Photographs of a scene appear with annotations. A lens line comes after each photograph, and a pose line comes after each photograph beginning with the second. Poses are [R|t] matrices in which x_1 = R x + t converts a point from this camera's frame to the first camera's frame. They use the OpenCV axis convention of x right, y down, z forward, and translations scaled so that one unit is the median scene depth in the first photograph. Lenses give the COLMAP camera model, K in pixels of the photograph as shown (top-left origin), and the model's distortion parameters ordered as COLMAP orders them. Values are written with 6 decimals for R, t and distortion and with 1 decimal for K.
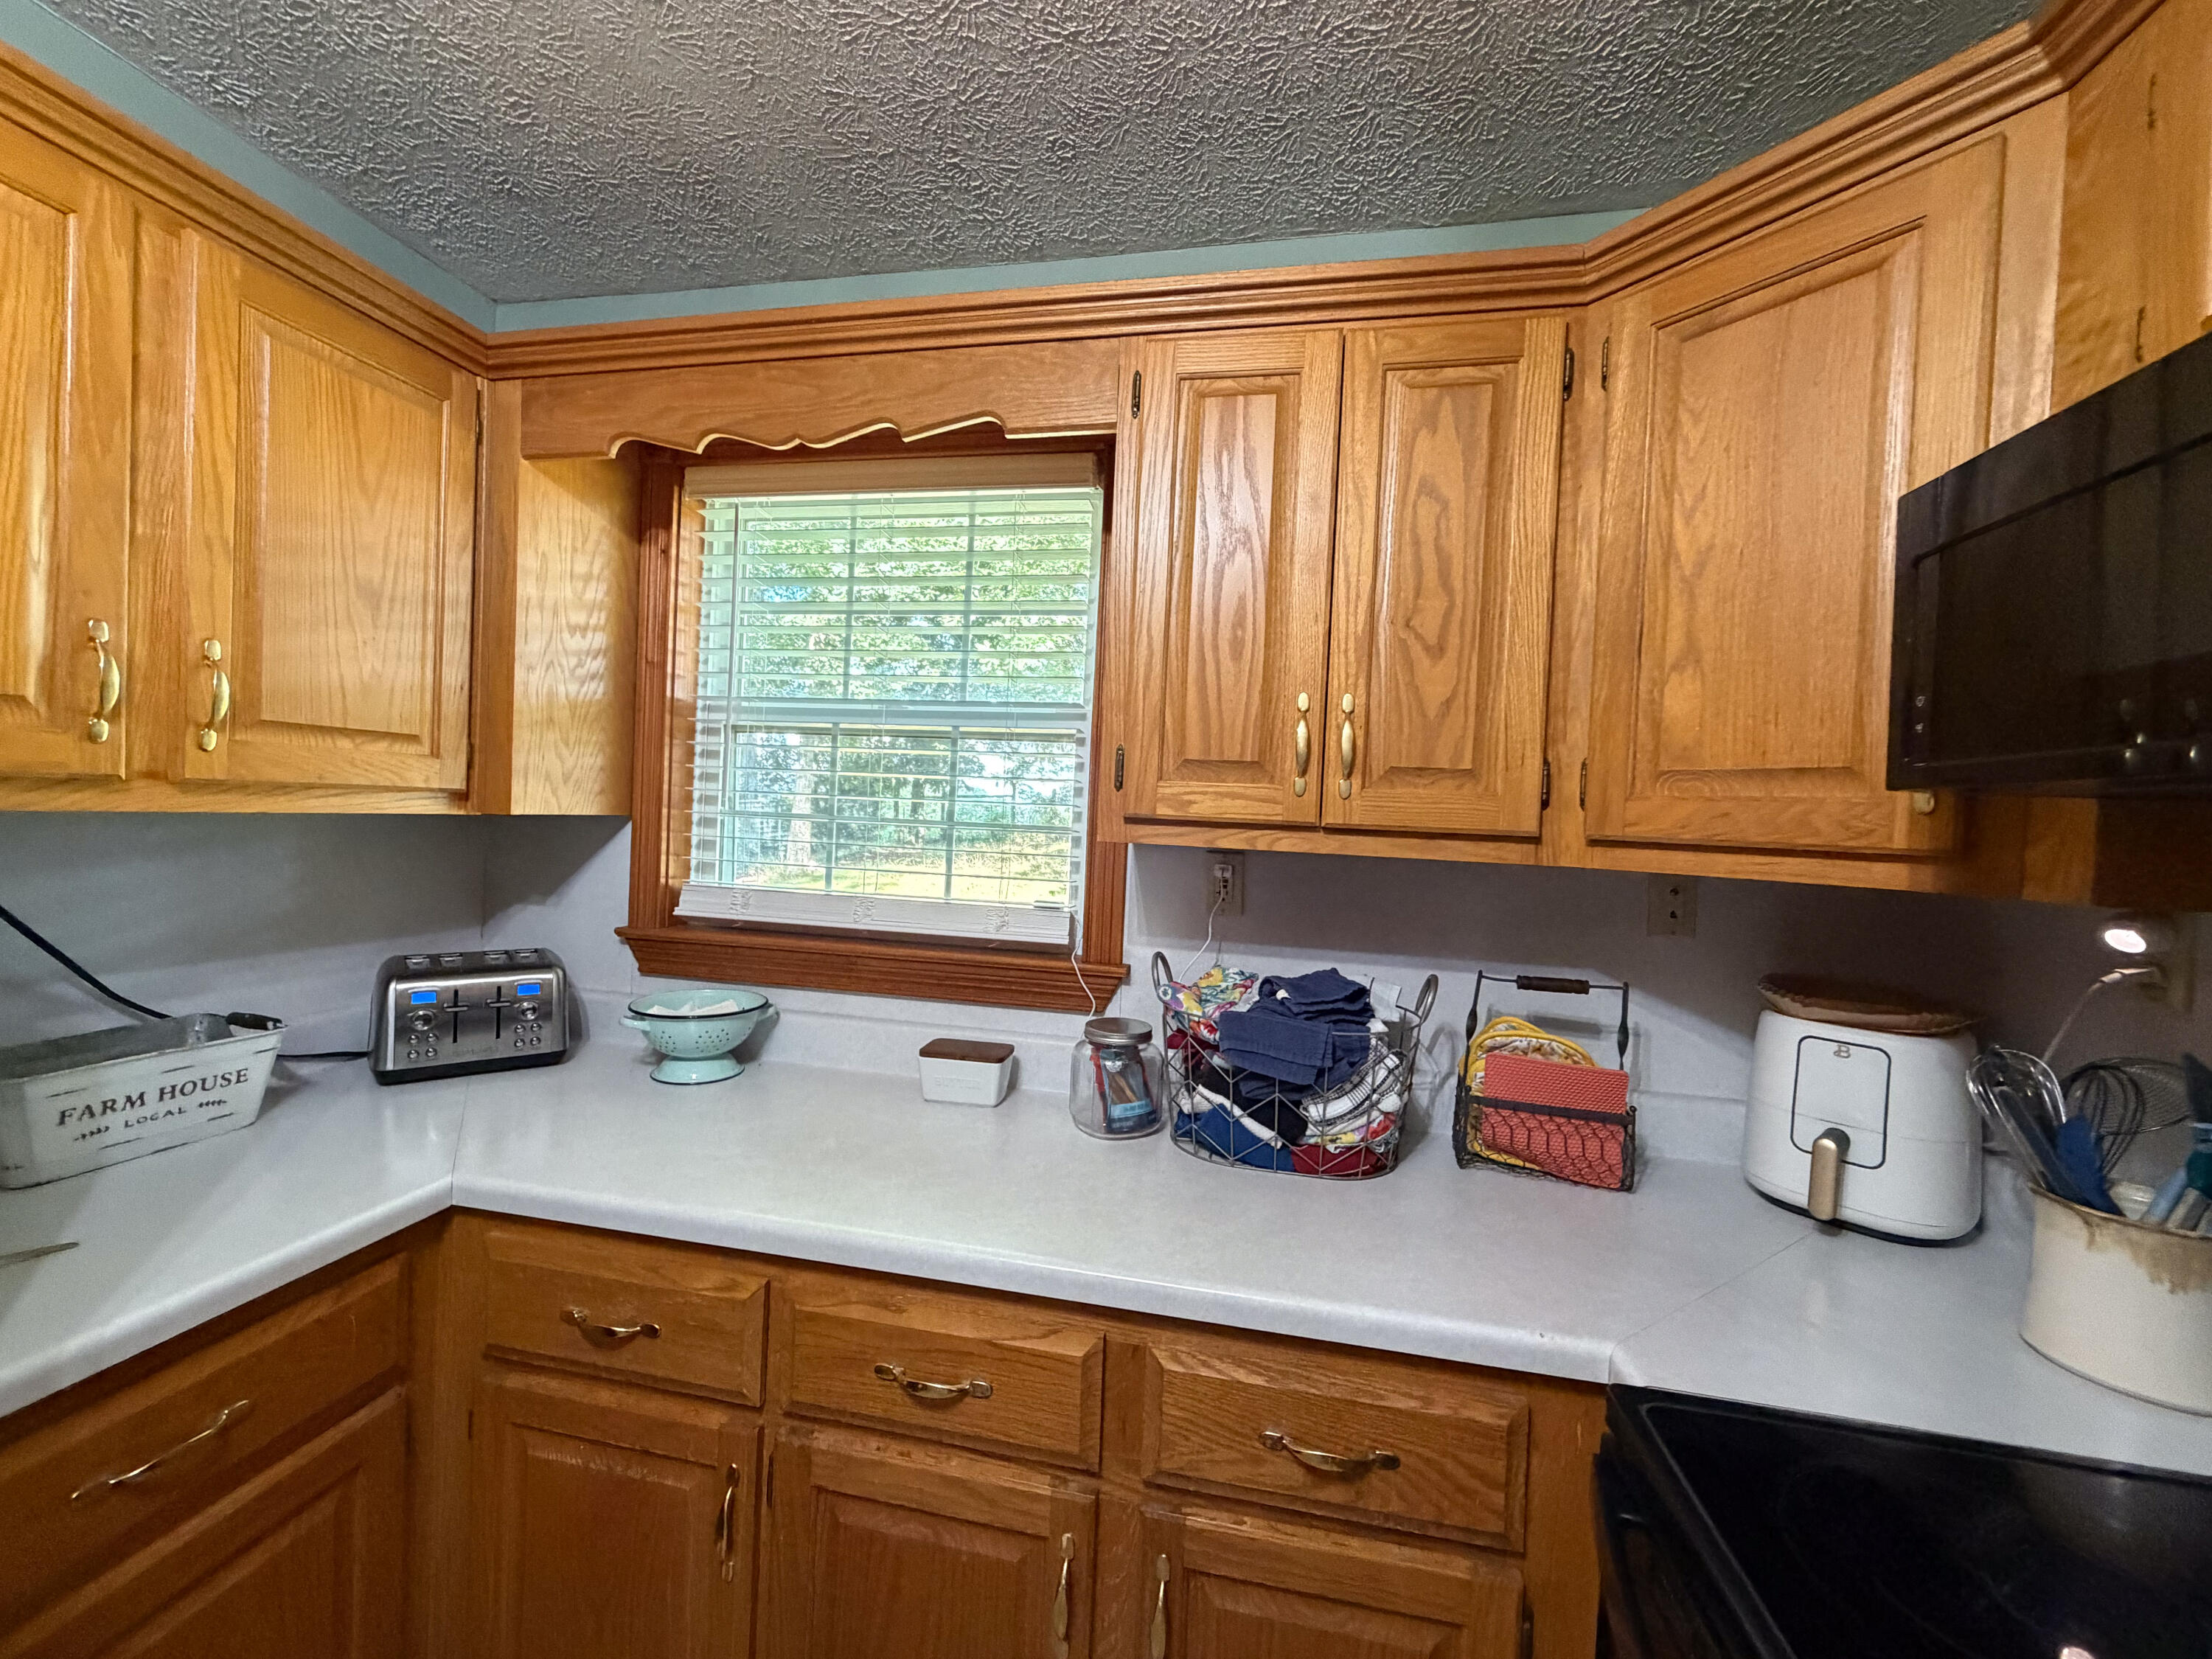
lens RADIAL K [[881.3, 0, 1099.3], [0, 881.3, 826.7], [0, 0, 1]] dist [0.000866, -0.000246]
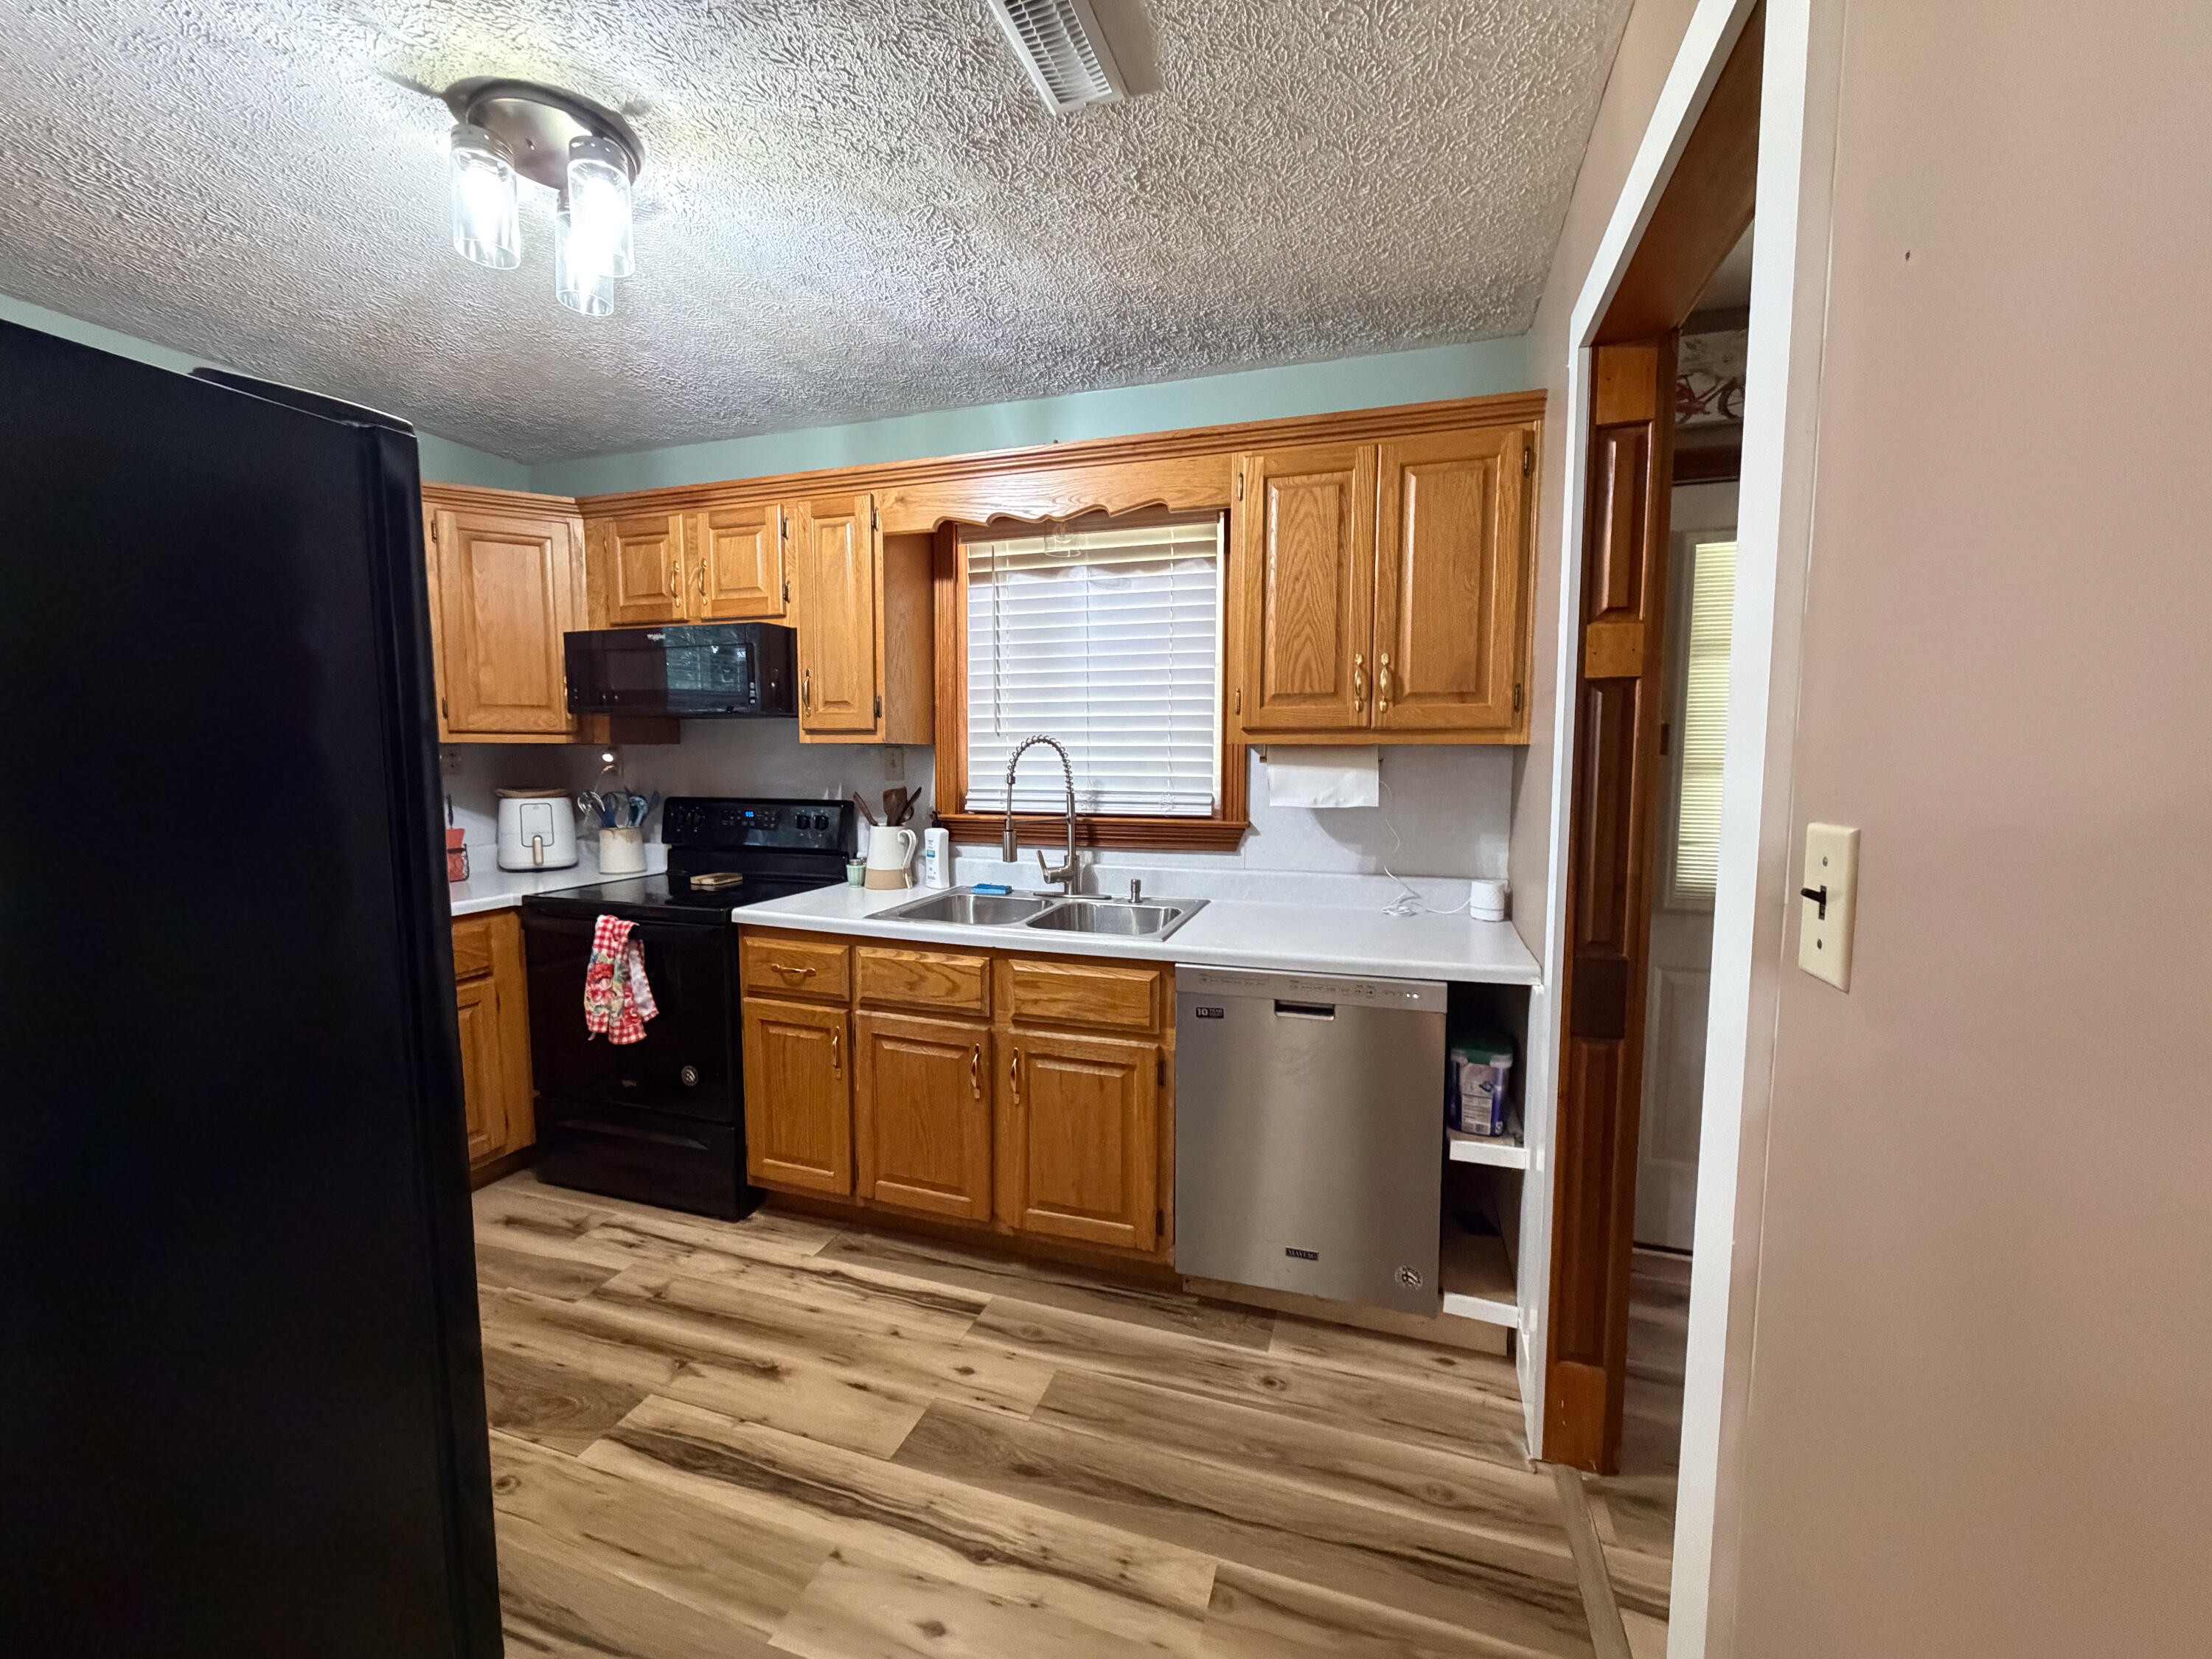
lens RADIAL K [[881.3, 0, 1112.9], [0, 881.3, 833.9], [0, 0, 1]] dist [0.000866, -0.000246]
pose [[0.113246, -0.133277, 0.984587, -1.575818], [0.014961, 0.991079, 0.132435, 0.001603], [-0.993454, -0.000267, 0.114230, -1.038262]]
